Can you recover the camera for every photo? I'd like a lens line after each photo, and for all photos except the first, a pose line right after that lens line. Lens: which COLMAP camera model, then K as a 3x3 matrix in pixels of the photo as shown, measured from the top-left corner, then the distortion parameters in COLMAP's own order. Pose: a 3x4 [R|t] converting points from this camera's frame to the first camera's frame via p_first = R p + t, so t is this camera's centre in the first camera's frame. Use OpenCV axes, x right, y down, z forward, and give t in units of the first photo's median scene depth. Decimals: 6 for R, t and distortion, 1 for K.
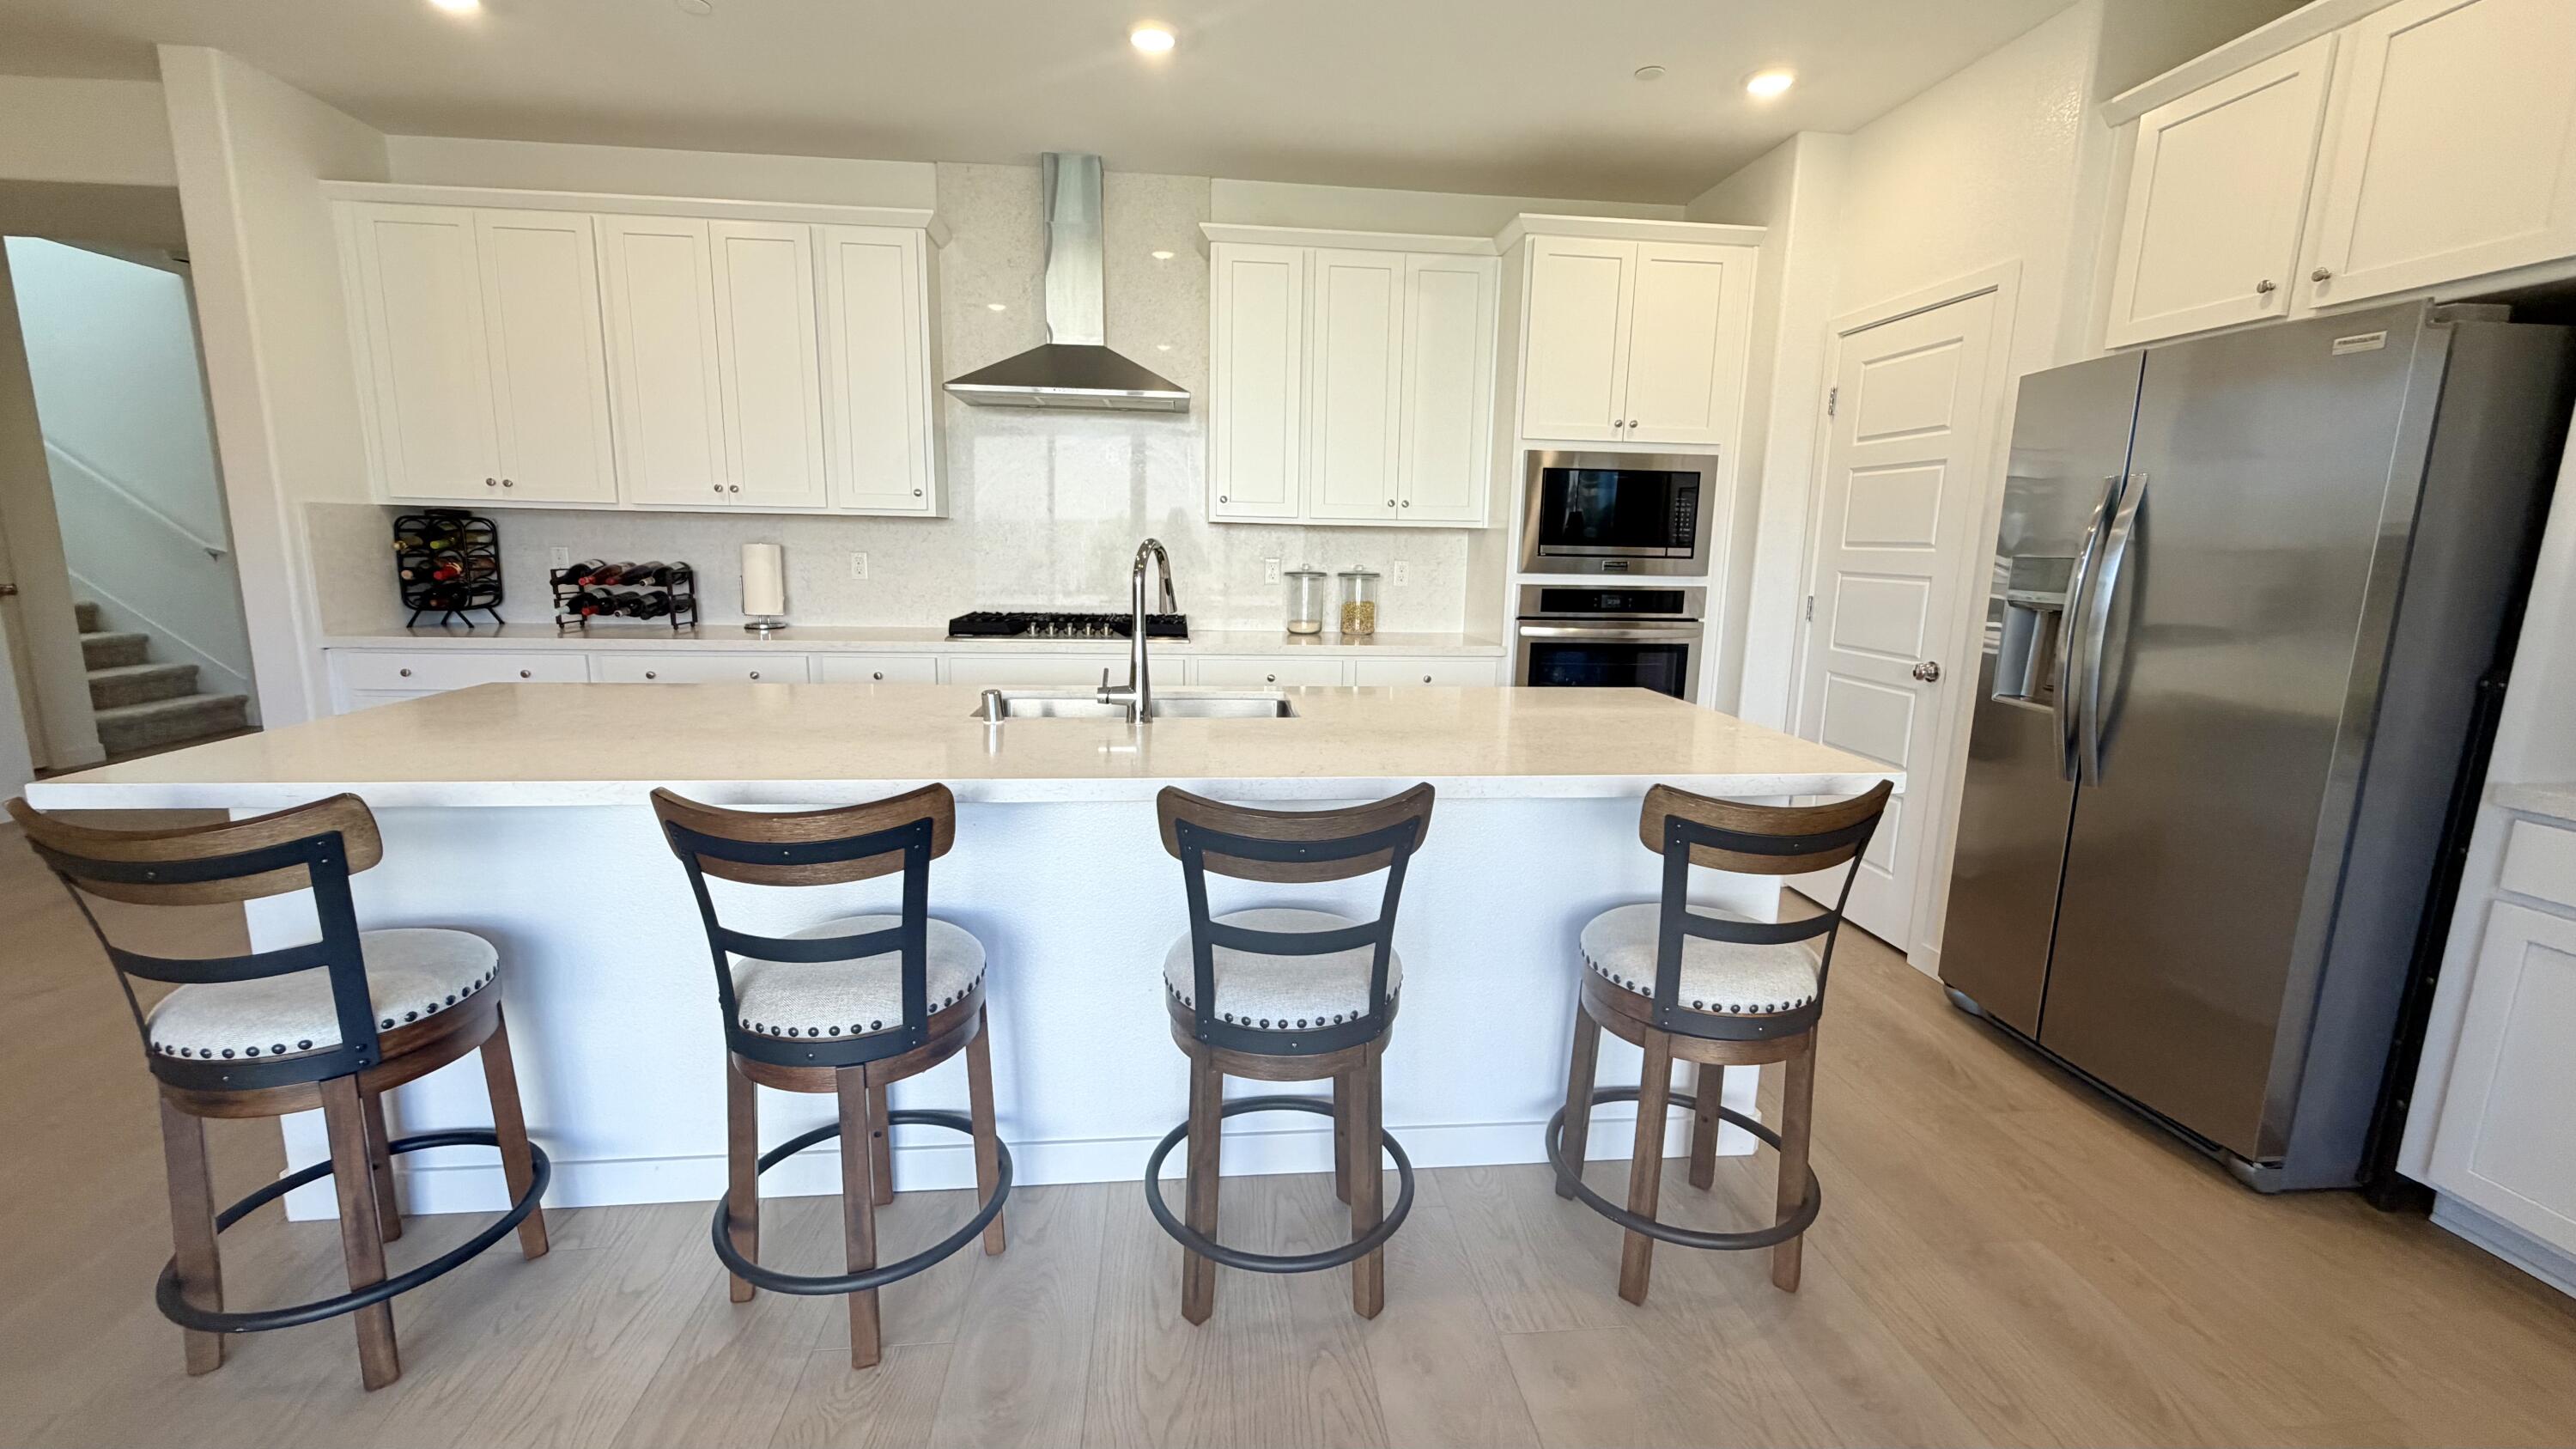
lens RADIAL K [[1029.7, 0, 1288.0], [0, 1029.7, 724.5], [0, 0, 1]] dist [0.003465, 0.000086]
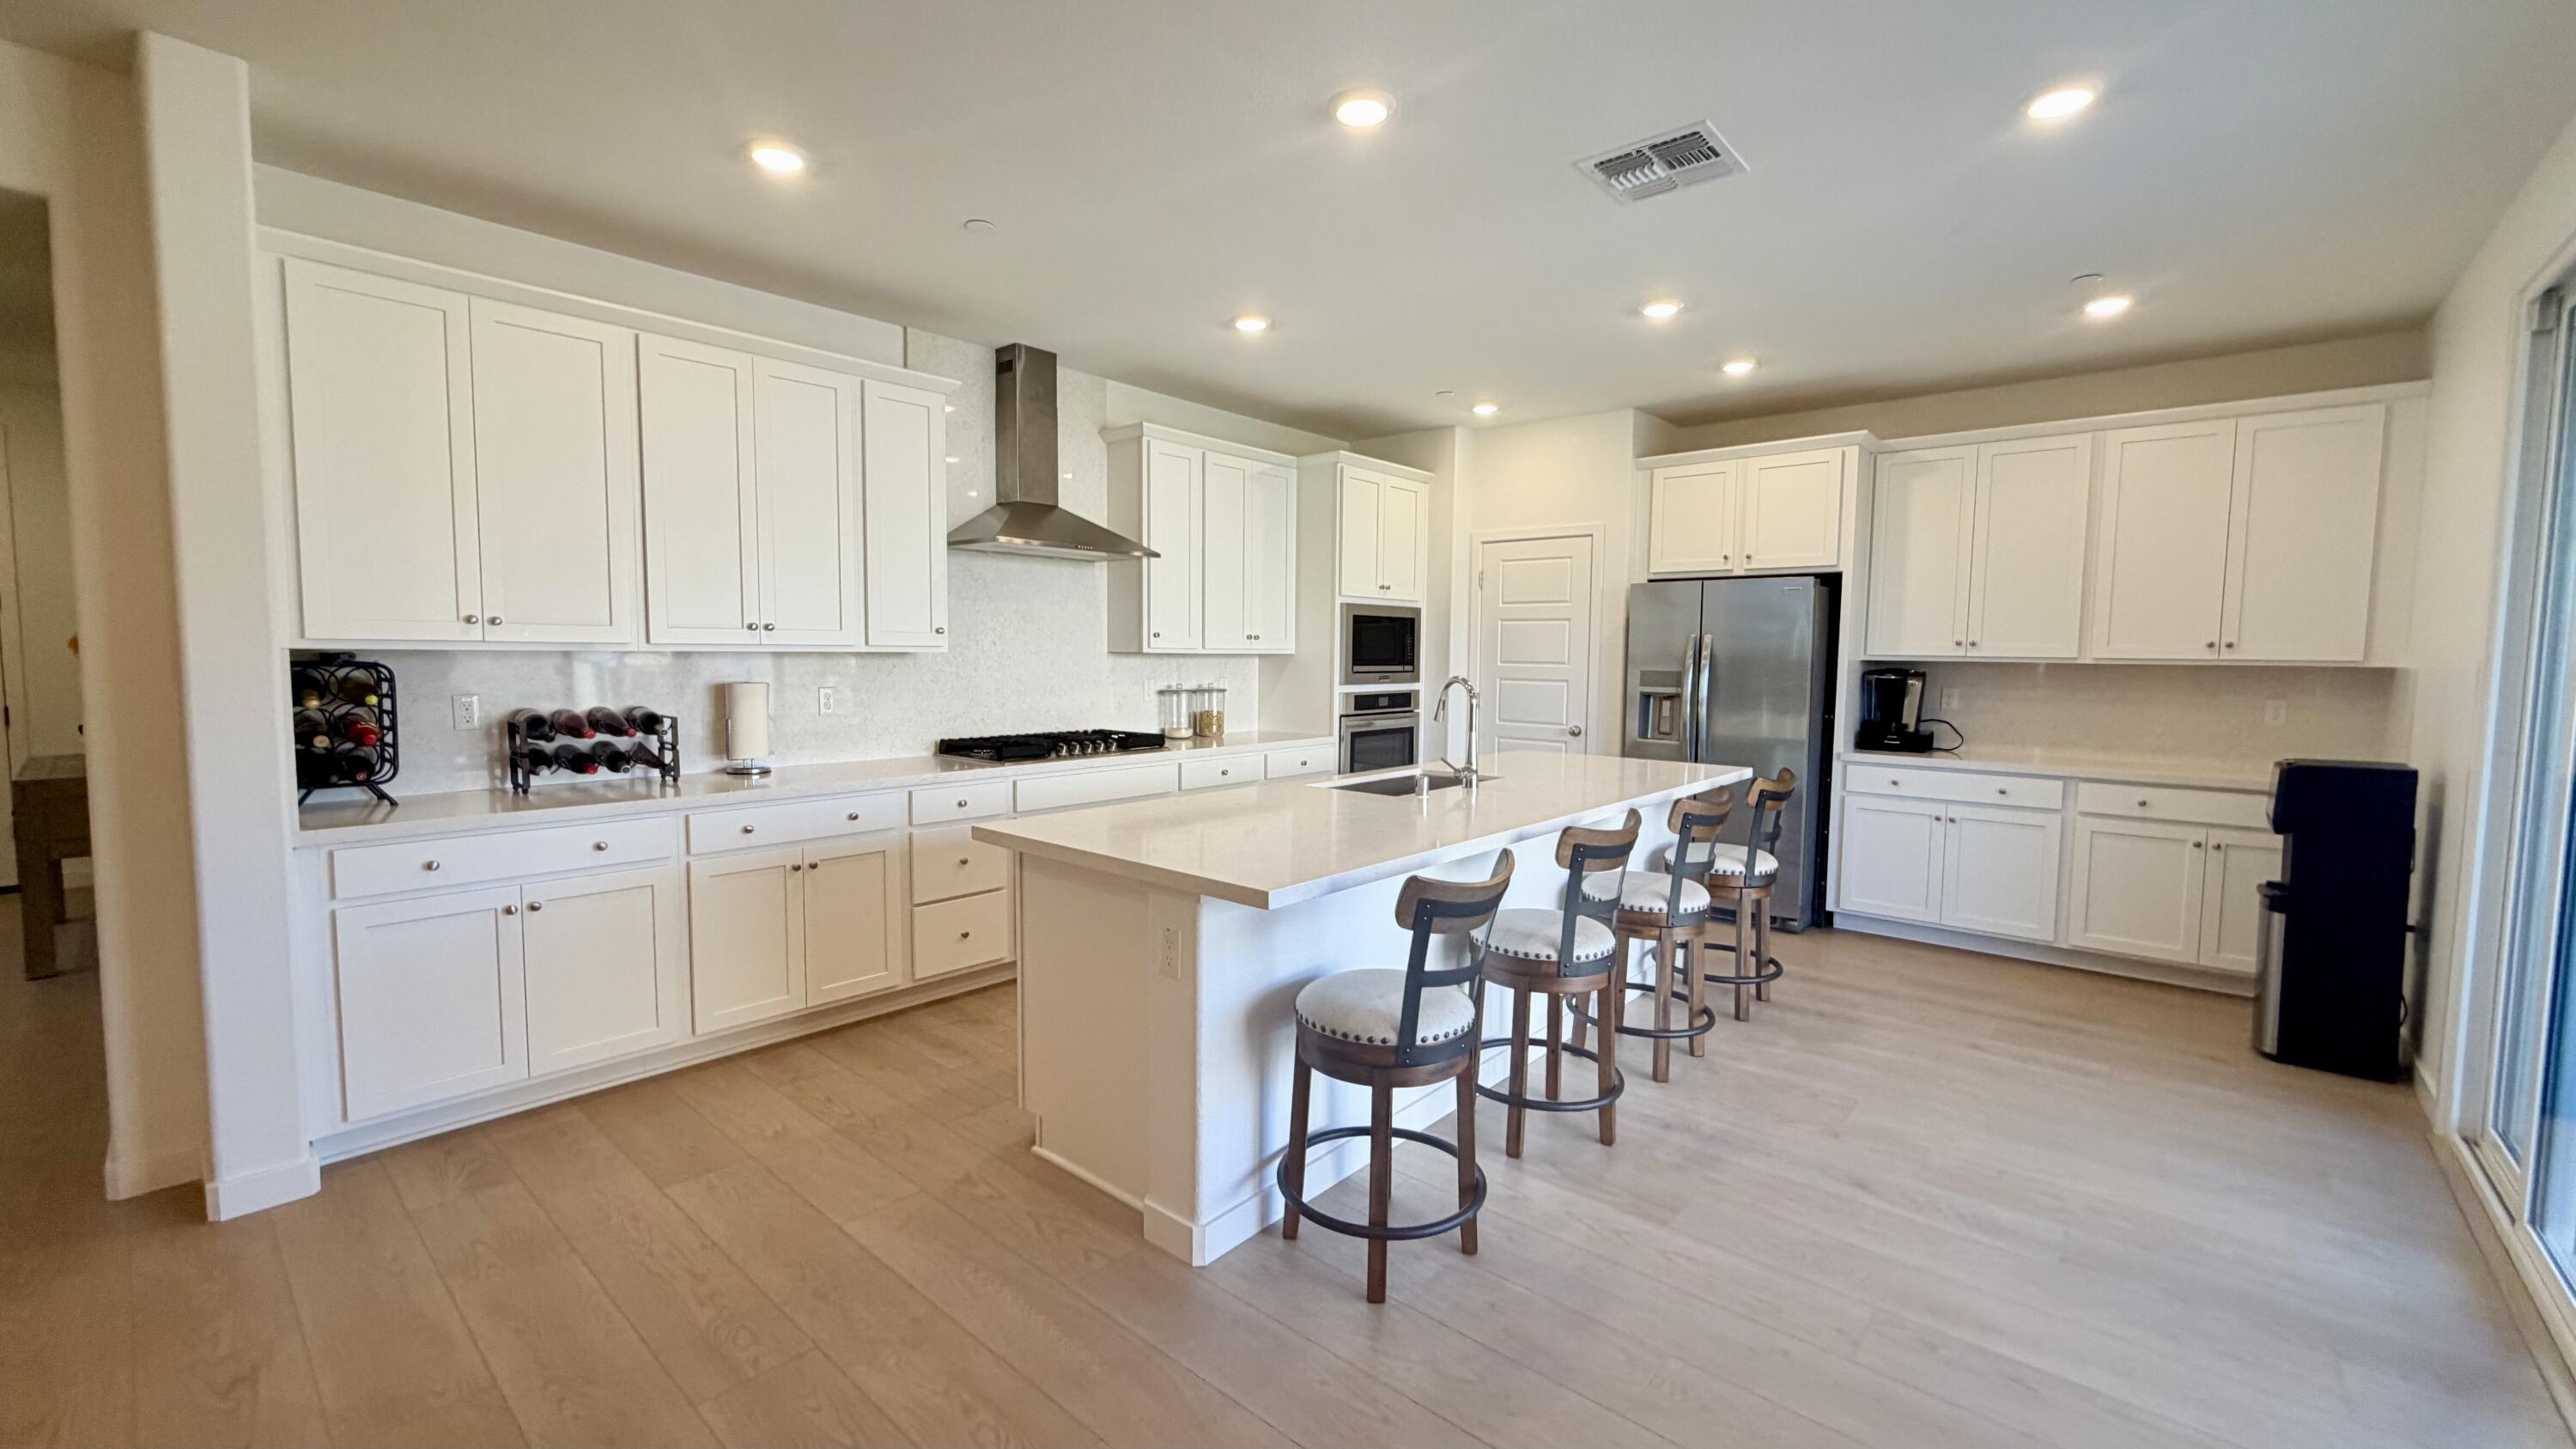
lens RADIAL K [[1029.7, 0, 1288.0], [0, 1029.7, 724.5], [0, 0, 1]] dist [0.003465, 0.000086]
pose [[0.728180, -0.062313, 0.682548, -0.825219], [0.125049, 0.991222, -0.042916, -0.038529], [-0.673882, 0.116602, 0.729580, -0.004102]]
